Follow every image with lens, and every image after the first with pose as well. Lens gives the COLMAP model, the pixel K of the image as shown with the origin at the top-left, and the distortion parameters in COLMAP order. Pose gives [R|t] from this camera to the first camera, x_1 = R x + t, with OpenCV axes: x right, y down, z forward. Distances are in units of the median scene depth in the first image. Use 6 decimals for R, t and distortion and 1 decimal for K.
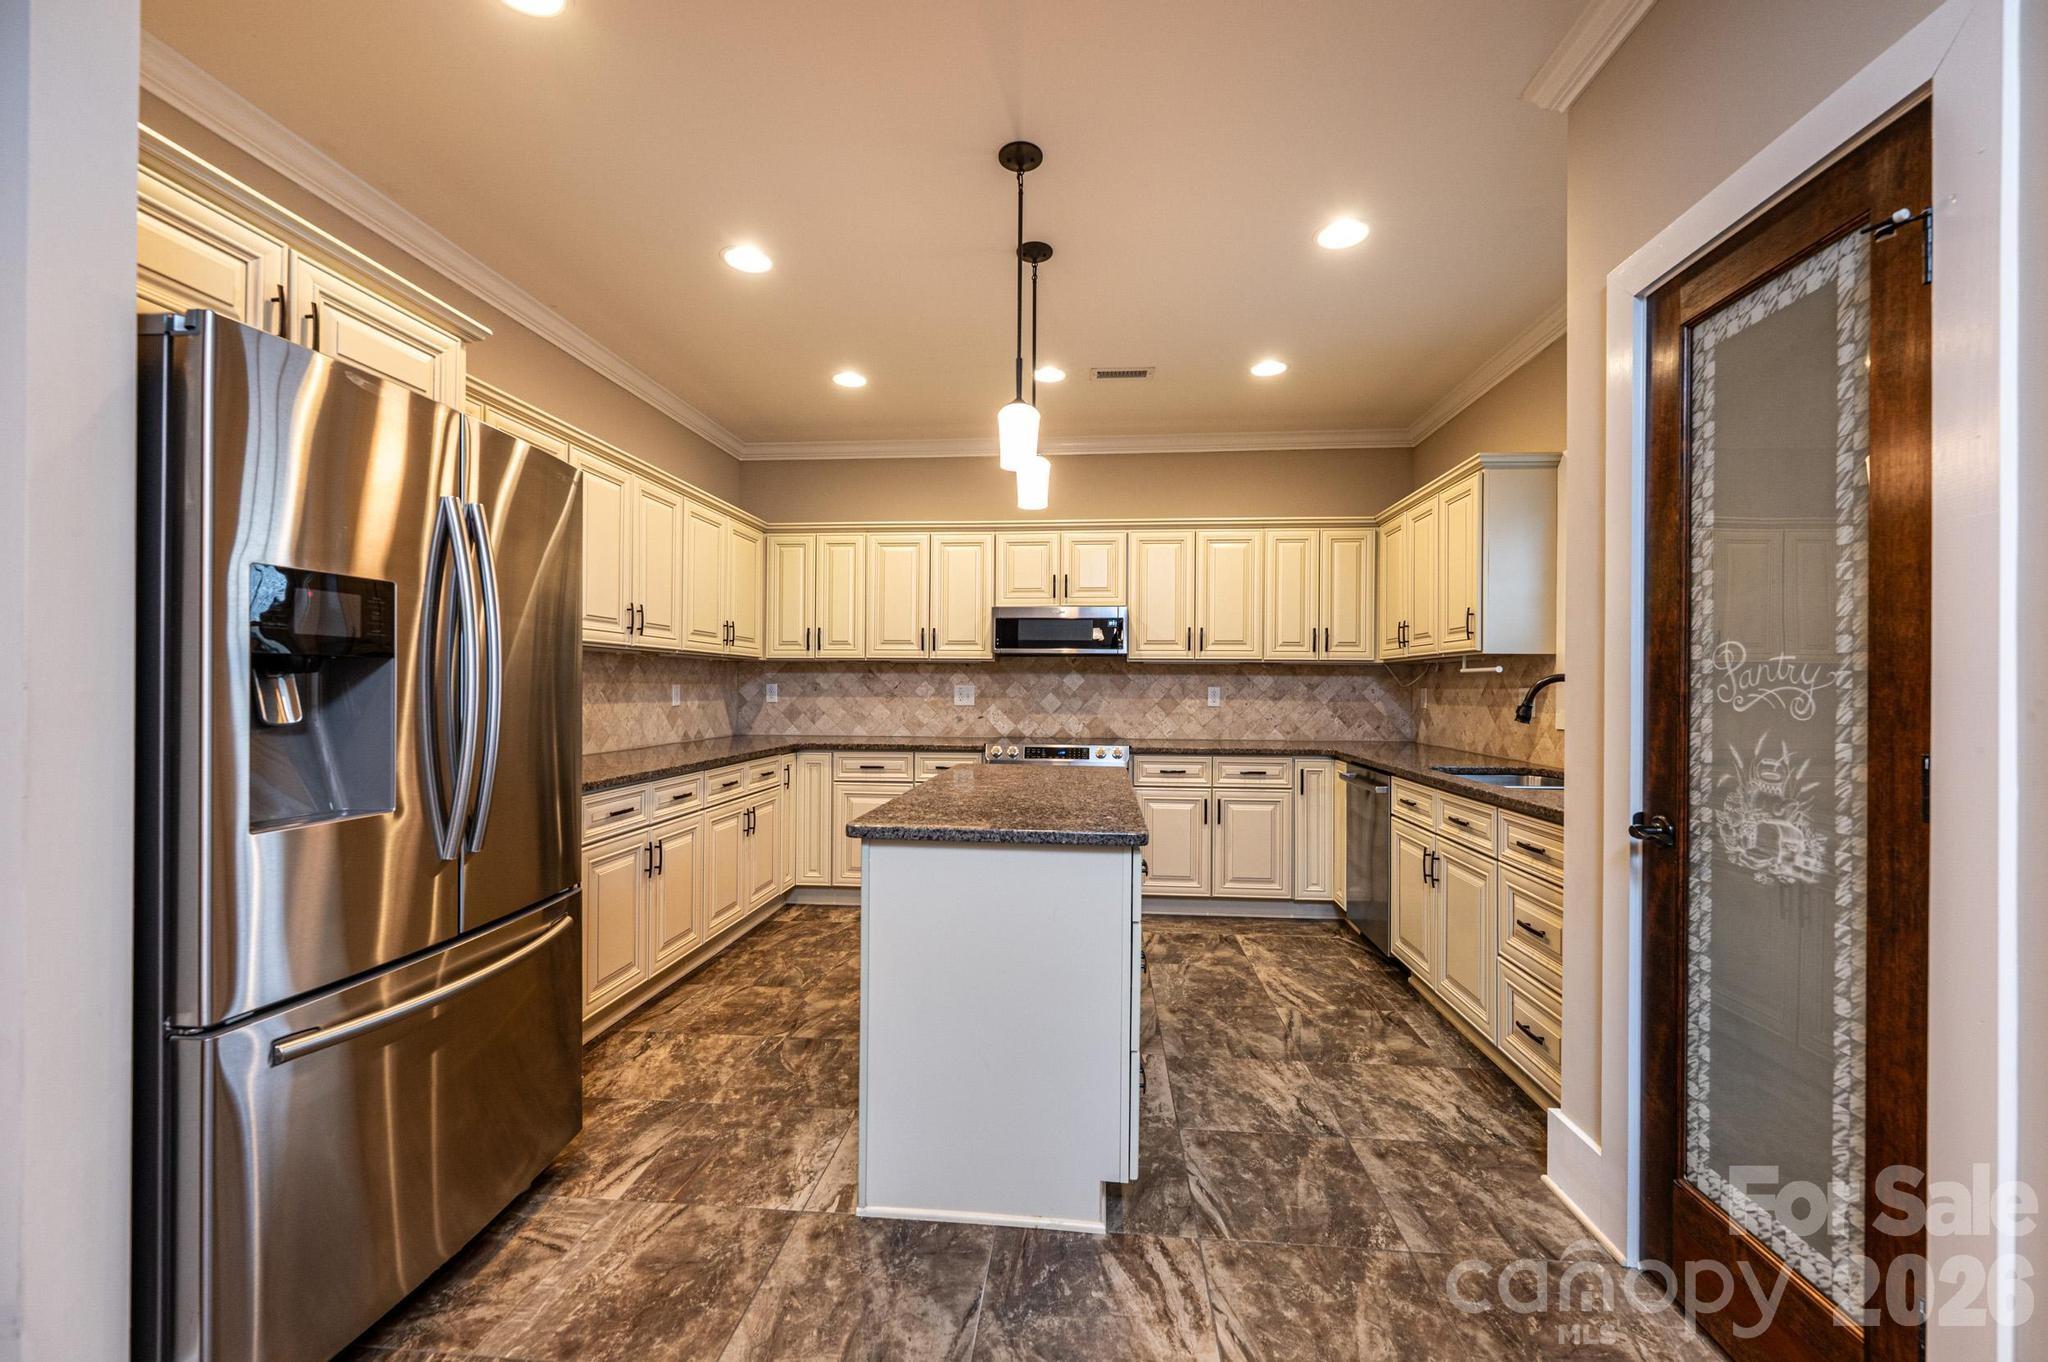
lens RADIAL K [[815.8, 0, 1016.2], [0, 815.8, 684.1], [0, 0, 1]] dist [0.002275, -0.000609]
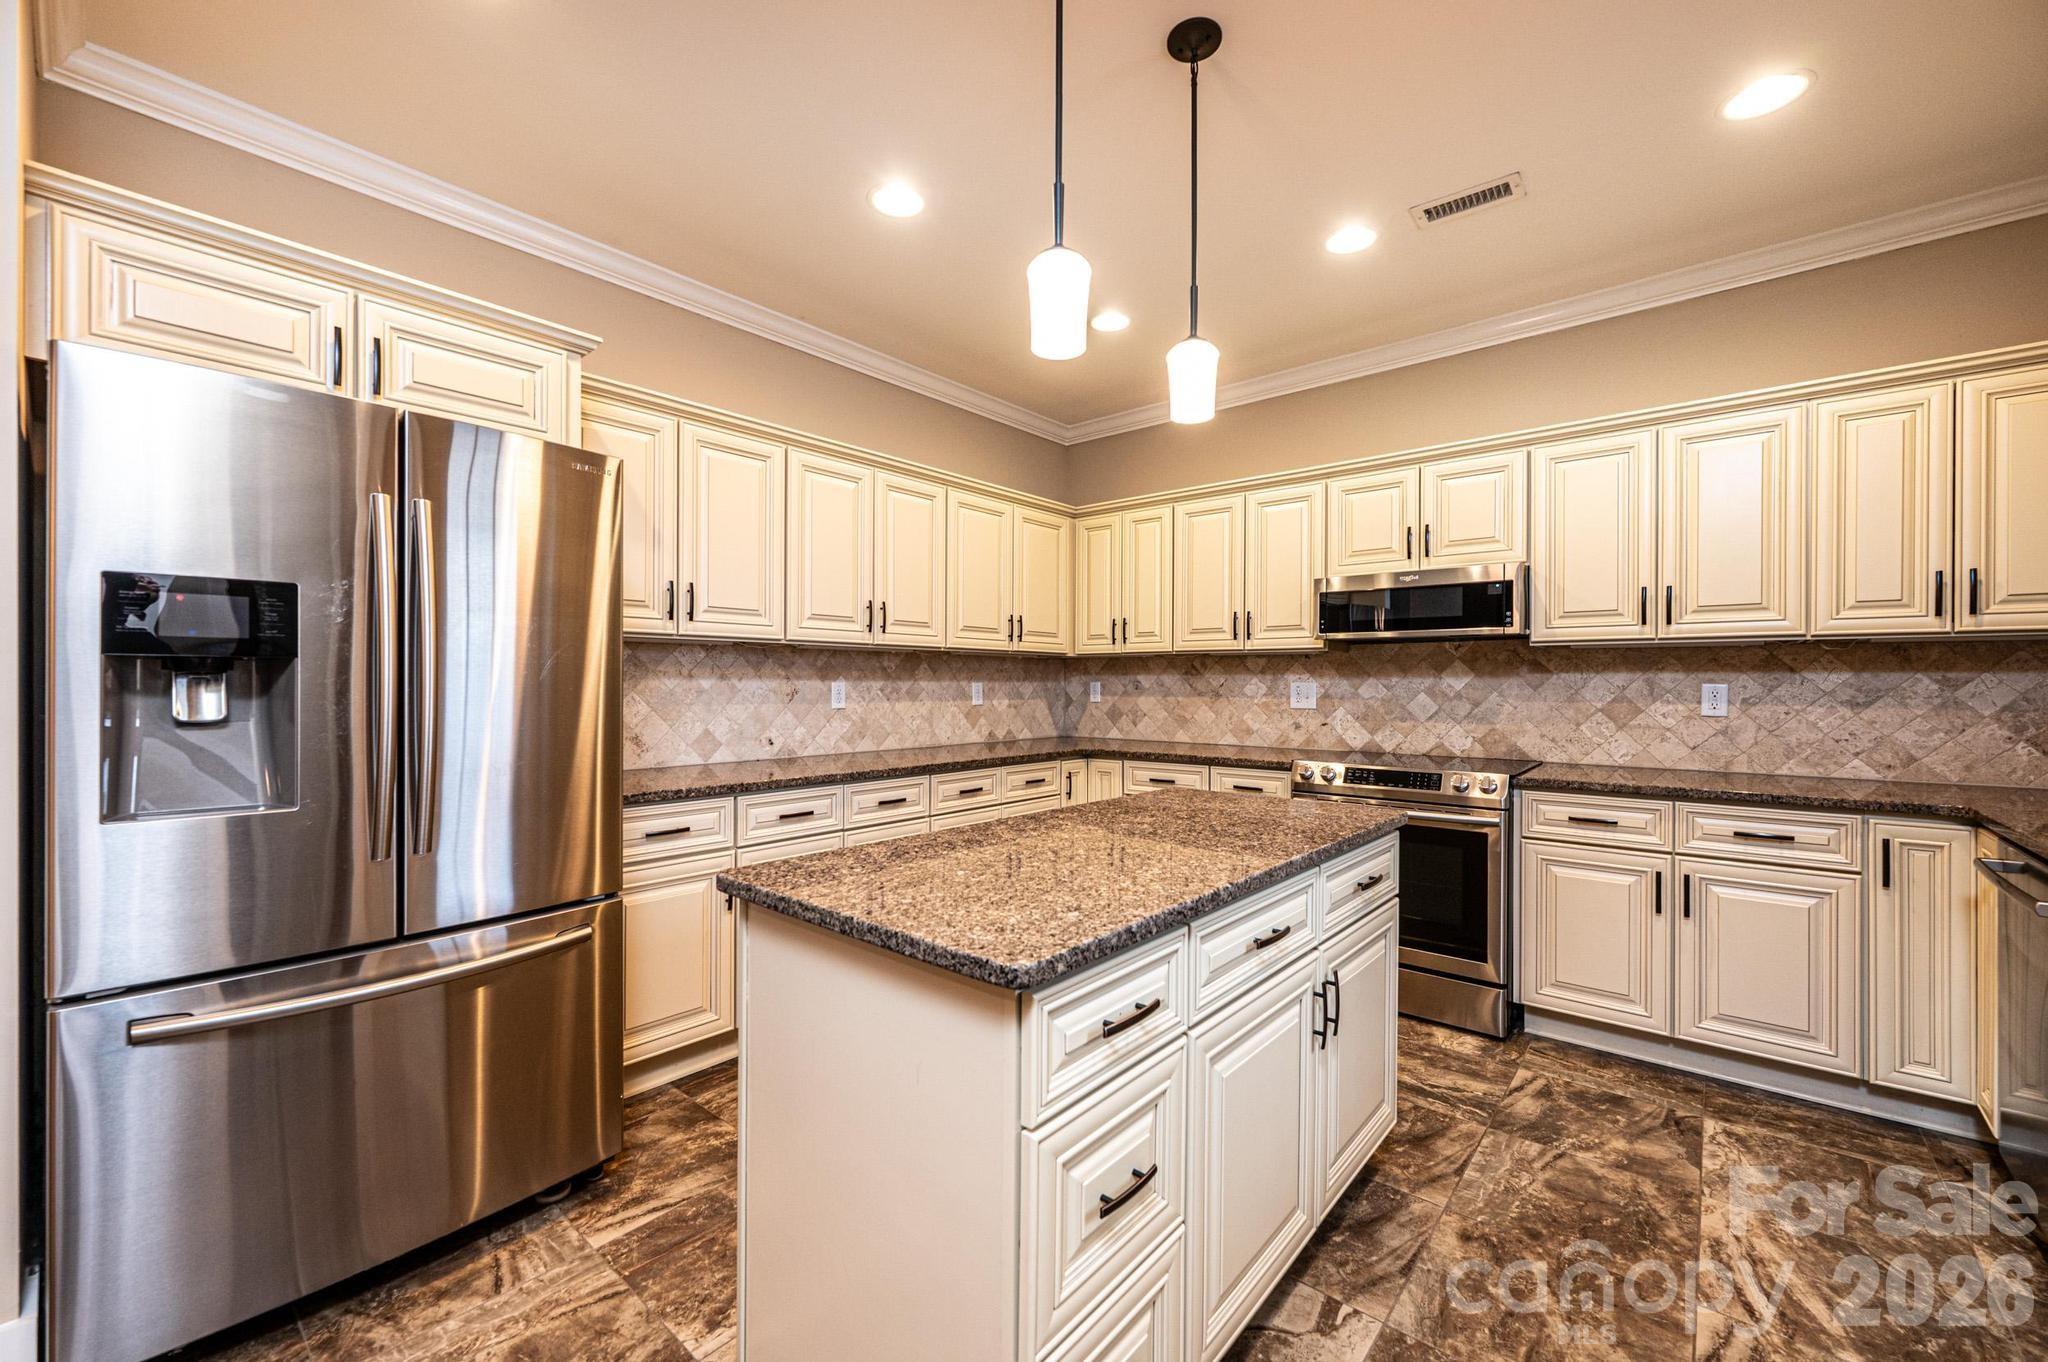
lens RADIAL K [[815.8, 0, 1006.2], [0, 815.8, 684.1], [0, 0, 1]] dist [0.002275, -0.000609]
pose [[0.816545, -0.003193, -0.577273, 0.185946], [0.004364, 0.999990, 0.000643, 0.001253], [0.577266, -0.003044, 0.816551, 0.234651]]
